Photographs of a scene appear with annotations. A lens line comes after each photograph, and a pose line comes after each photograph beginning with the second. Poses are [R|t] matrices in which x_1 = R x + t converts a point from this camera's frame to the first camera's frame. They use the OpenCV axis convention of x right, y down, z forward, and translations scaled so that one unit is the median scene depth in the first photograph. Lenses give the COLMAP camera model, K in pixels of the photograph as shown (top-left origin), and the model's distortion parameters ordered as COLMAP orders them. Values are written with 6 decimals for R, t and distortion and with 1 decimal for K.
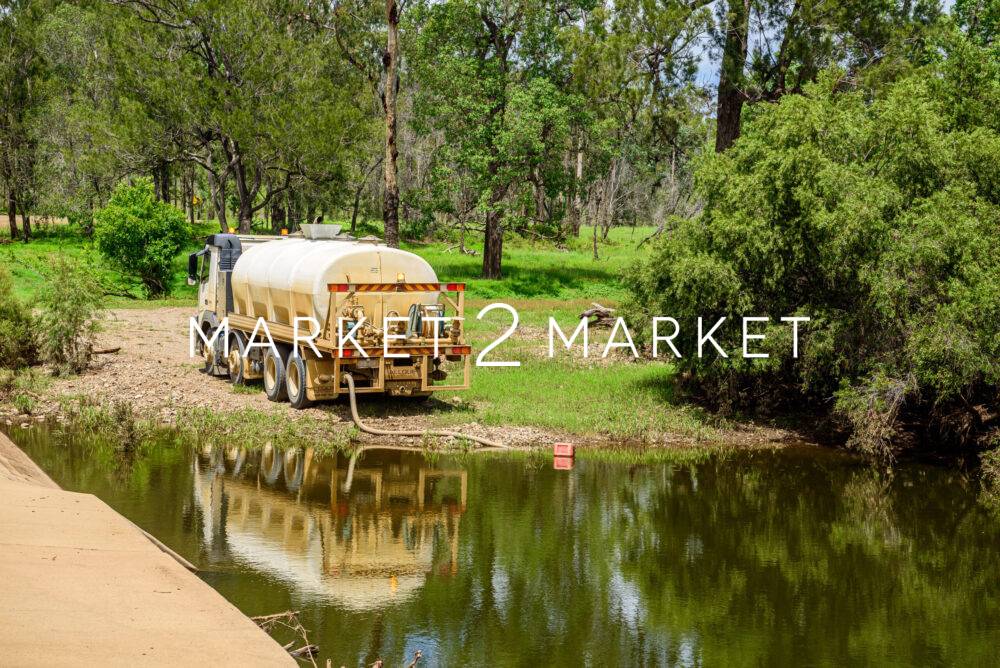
lens RADIAL K [[1801.6, 0, 500.0], [0, 1801.6, 334.0], [0, 0, 1]] dist [0.223440, -0.161912]
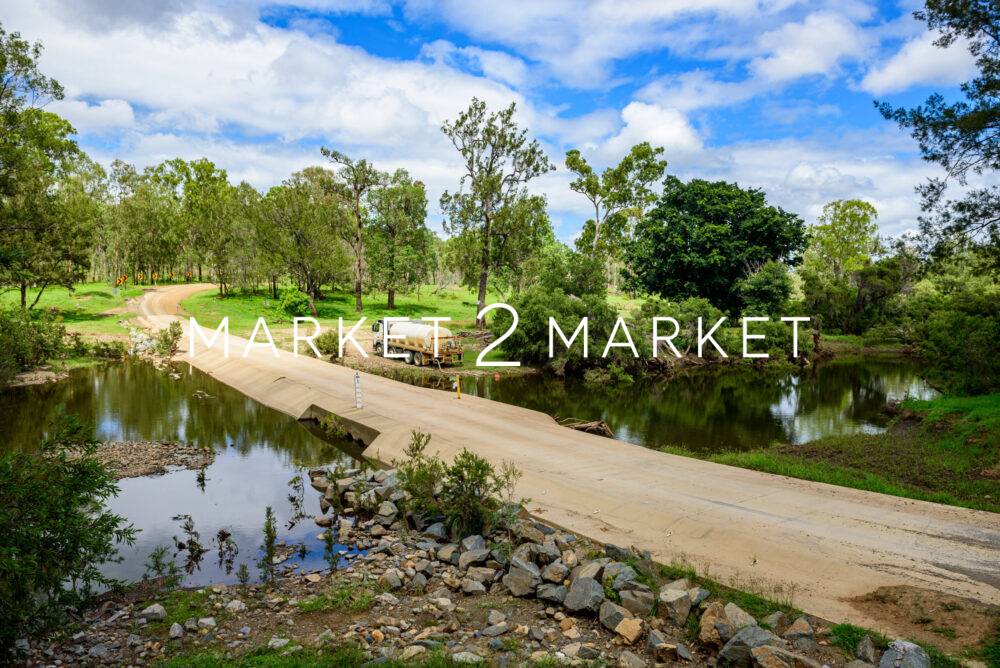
lens RADIAL K [[709.7, 0, 500.0], [0, 709.7, 334.0], [0, 0, 1]] dist [-0.004082, -0.000363]
pose [[0.972407, -0.019276, 0.232494, -0.303965], [0.011348, 0.999309, 0.035389, -0.087374], [-0.233015, -0.031774, 0.971954, -0.602922]]
